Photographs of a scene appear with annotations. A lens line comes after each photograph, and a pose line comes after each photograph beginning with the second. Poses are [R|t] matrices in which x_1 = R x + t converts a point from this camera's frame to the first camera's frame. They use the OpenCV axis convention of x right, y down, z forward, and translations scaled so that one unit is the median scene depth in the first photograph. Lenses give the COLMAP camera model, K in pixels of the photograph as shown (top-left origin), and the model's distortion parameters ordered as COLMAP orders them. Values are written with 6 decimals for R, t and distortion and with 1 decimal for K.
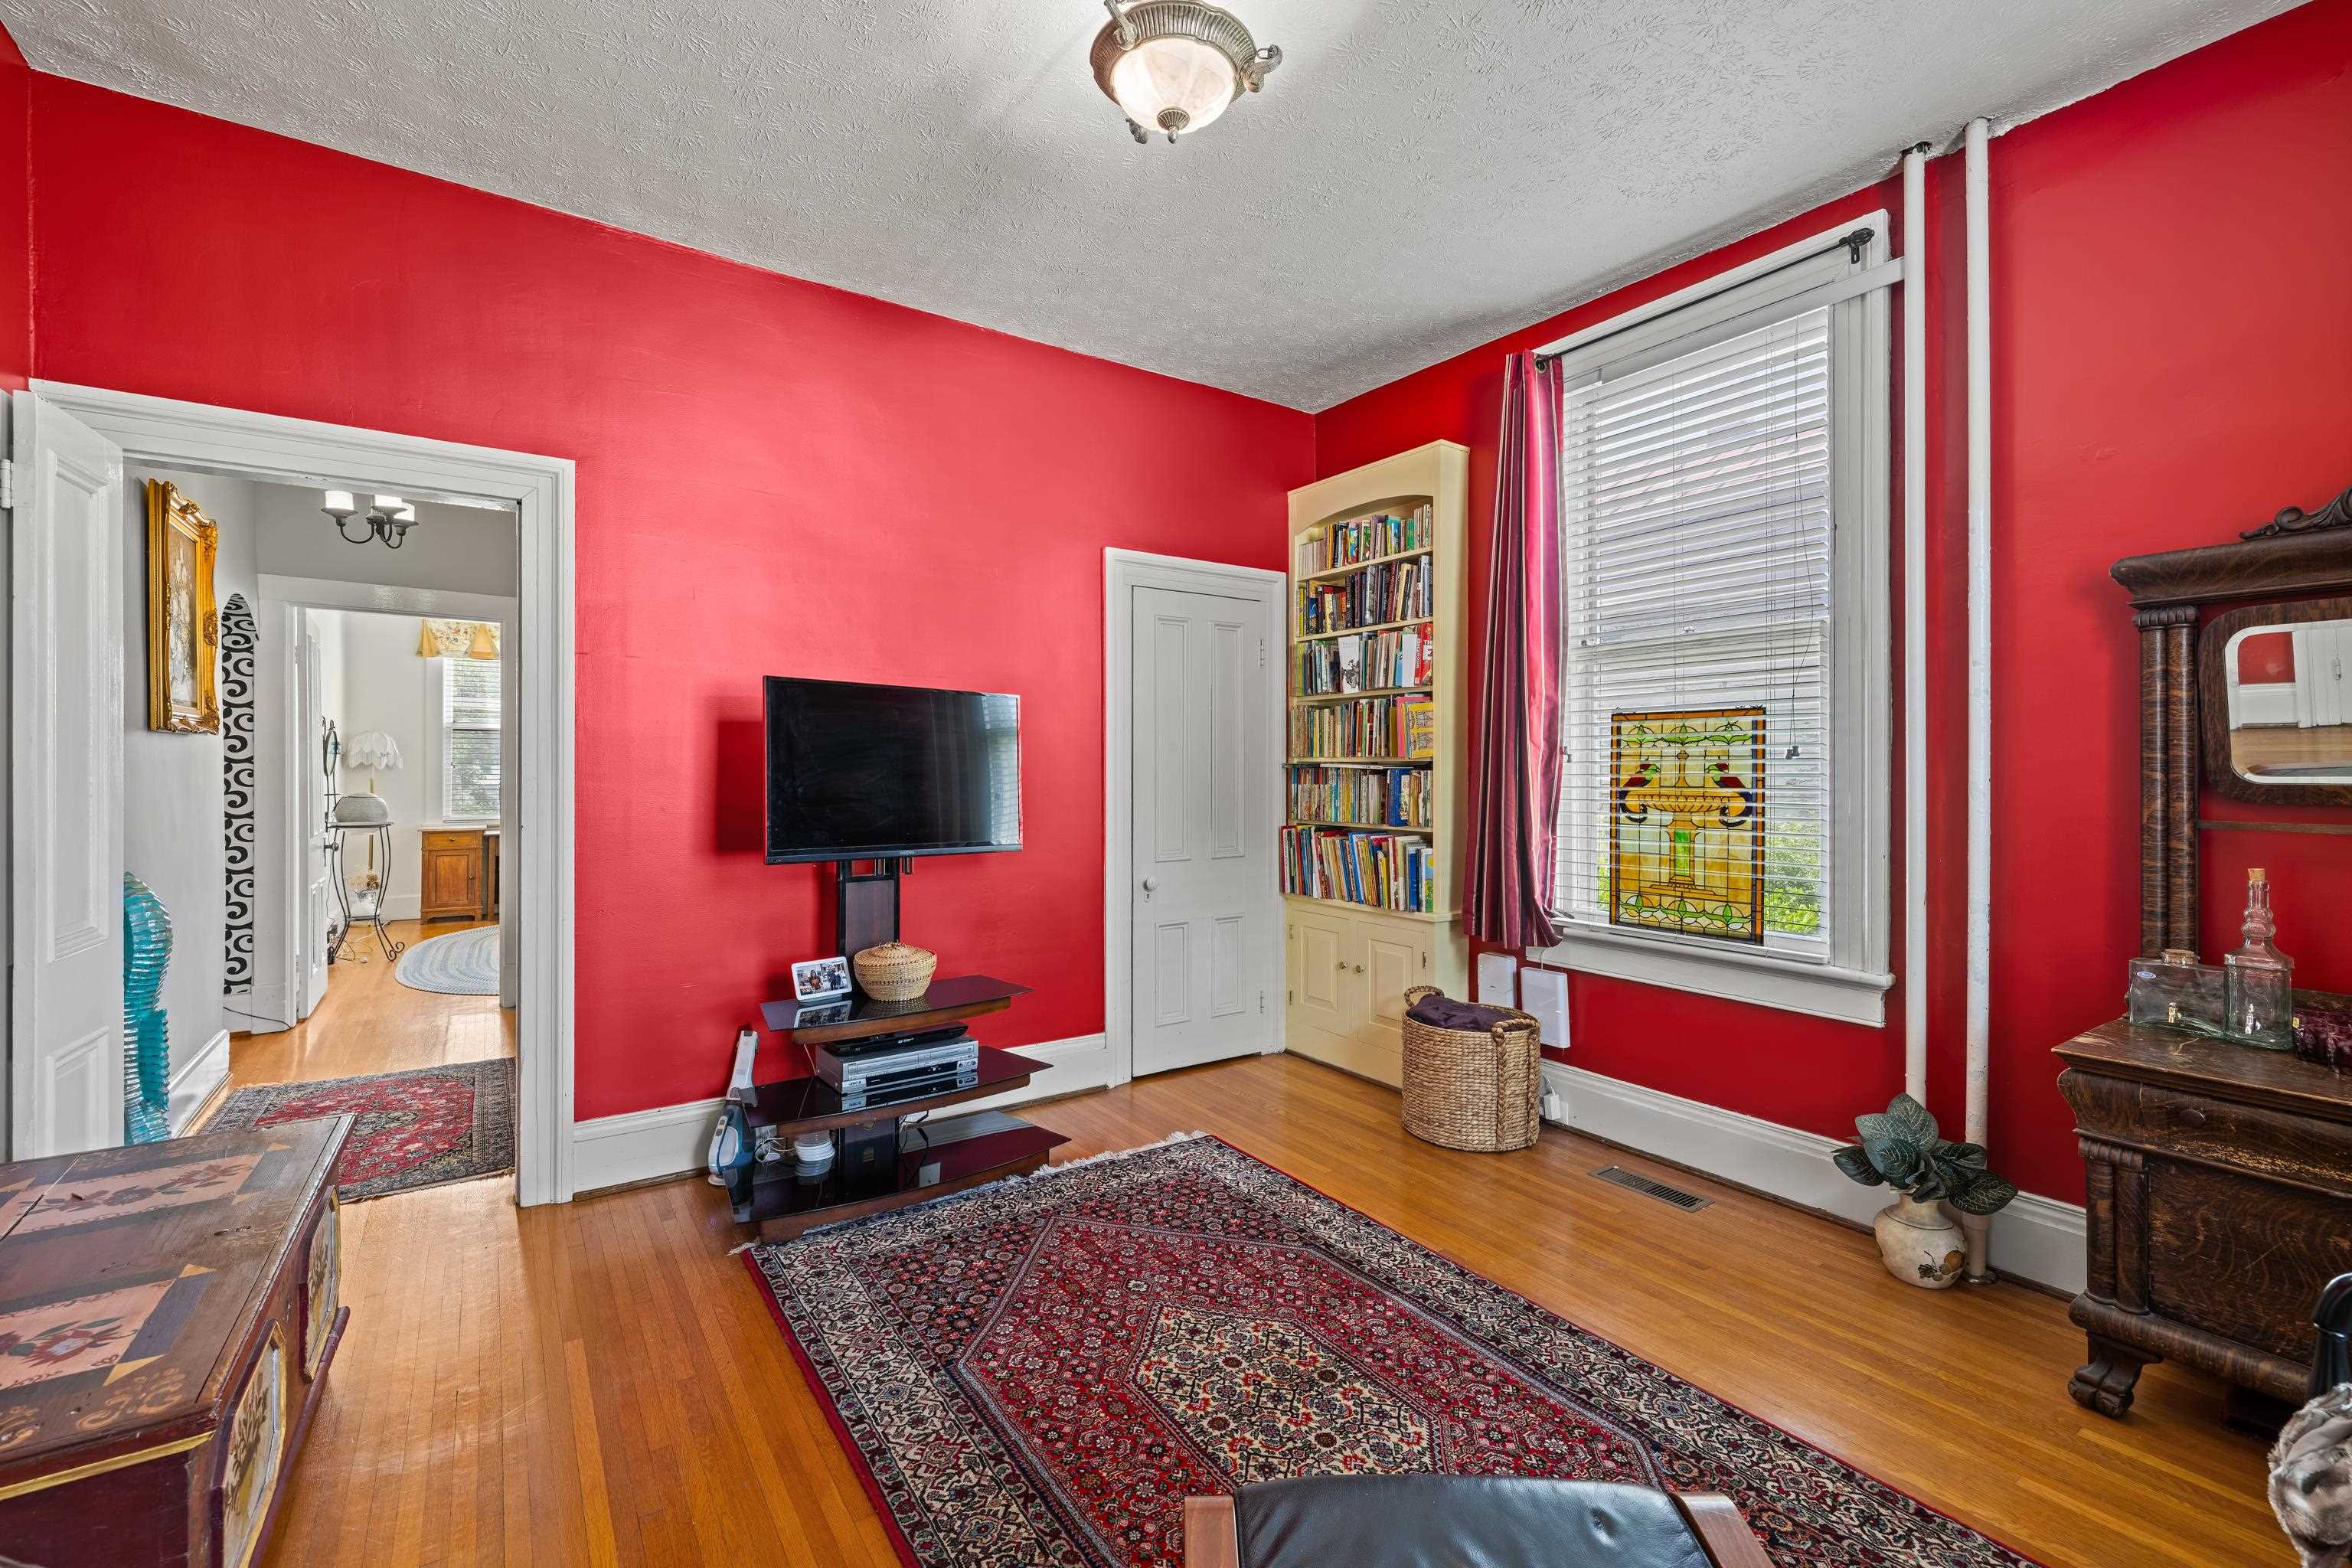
lens RADIAL K [[1007.9, 0, 1169.7], [0, 1007.9, 759.5], [0, 0, 1]] dist [0.001020, -0.000028]
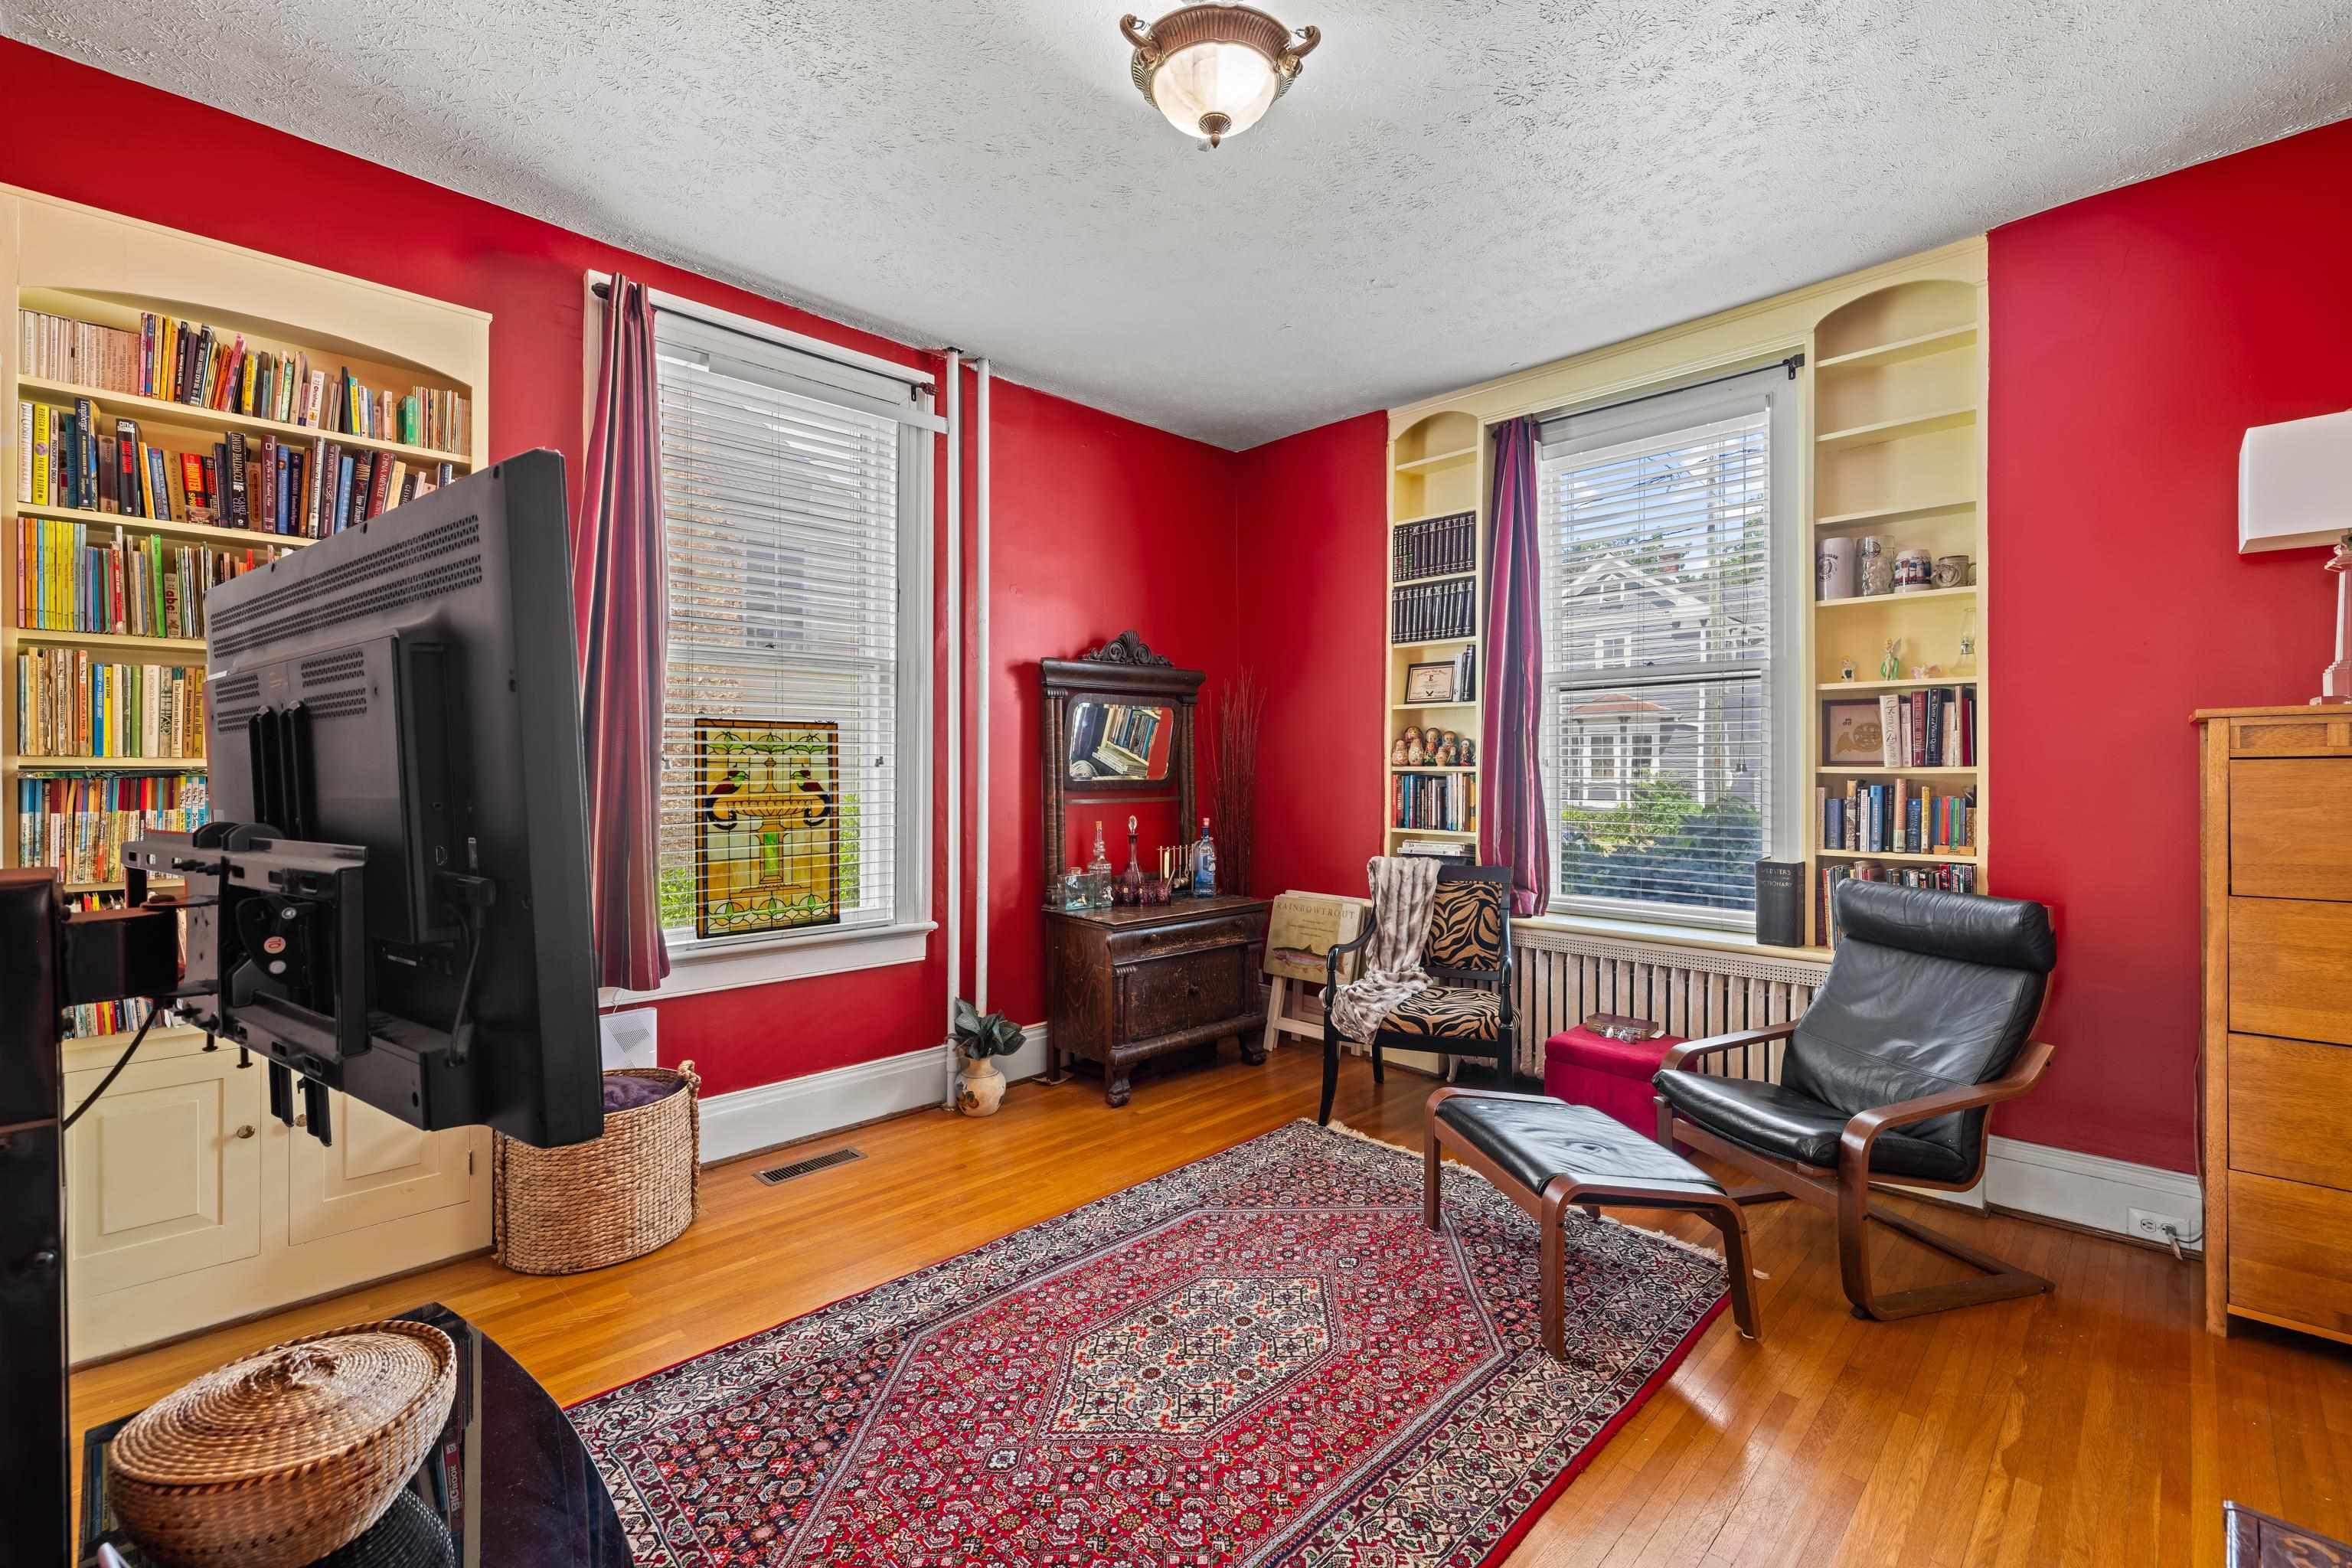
lens RADIAL K [[1003.7, 0, 1177.4], [0, 1003.7, 772.2], [0, 0, 1]] dist [-0.001236, 0.000215]
pose [[-0.187960, -0.002404, 0.982174, -0.645412], [-0.005938, 0.999982, 0.001311, 0.002110], [-0.982159, -0.005586, -0.187971, 0.821671]]
